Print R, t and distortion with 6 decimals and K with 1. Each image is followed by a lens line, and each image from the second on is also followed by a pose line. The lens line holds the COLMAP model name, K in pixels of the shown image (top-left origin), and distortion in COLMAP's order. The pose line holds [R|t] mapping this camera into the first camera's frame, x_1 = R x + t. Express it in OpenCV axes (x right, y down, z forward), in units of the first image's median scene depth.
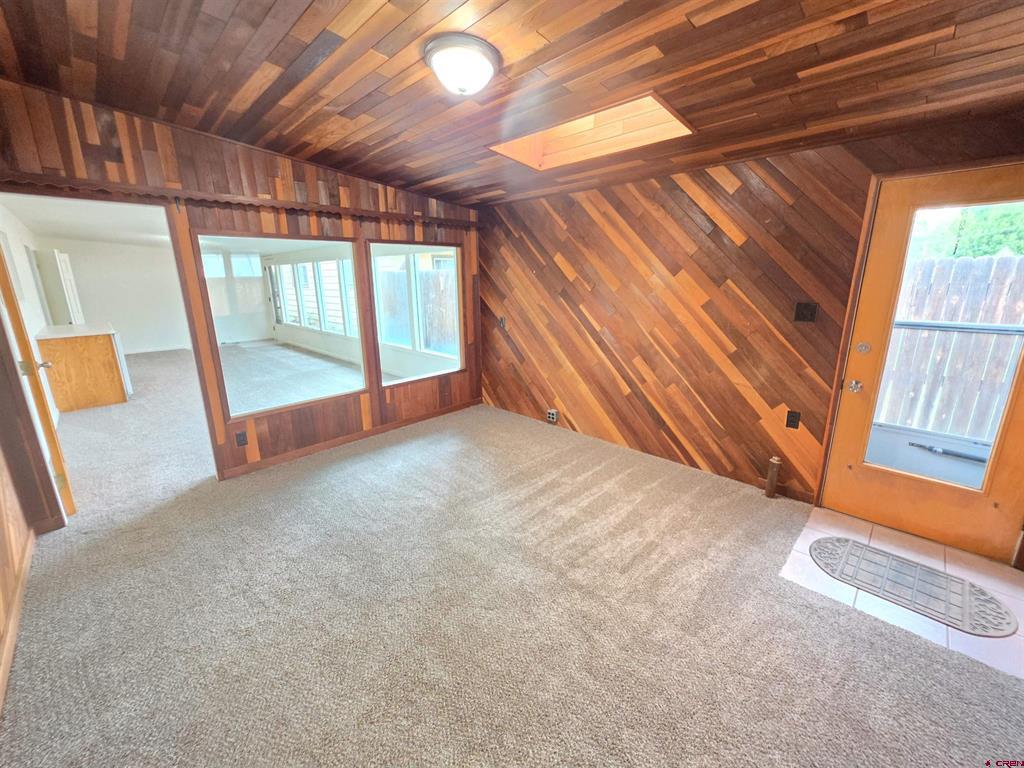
lens RADIAL K [[411.2, 0, 512.1], [0, 411.2, 382.0], [0, 0, 1]] dist [-0.001774, 0.000689]
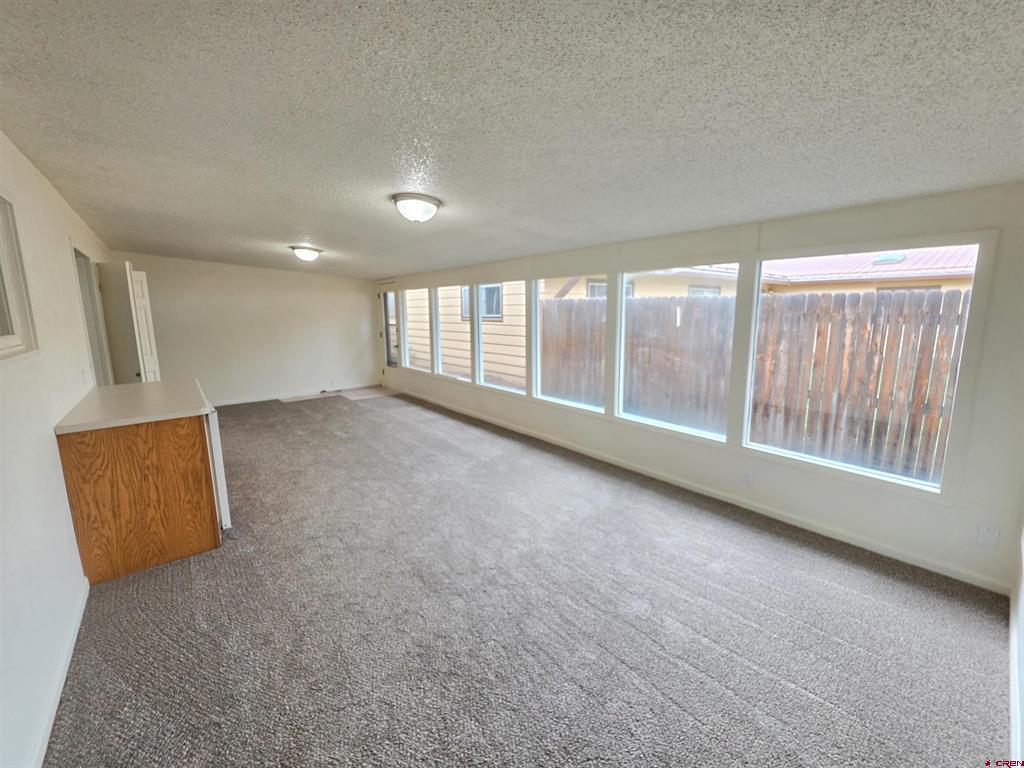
lens RADIAL K [[411.2, 0, 512.5], [0, 411.2, 381.2], [0, 0, 1]] dist [-0.001774, 0.000689]
pose [[0.995593, 0.018762, -0.091888, -0.461785], [-0.025623, 0.996924, -0.074068, -0.108150], [0.090216, 0.076096, 0.993011, 0.443644]]
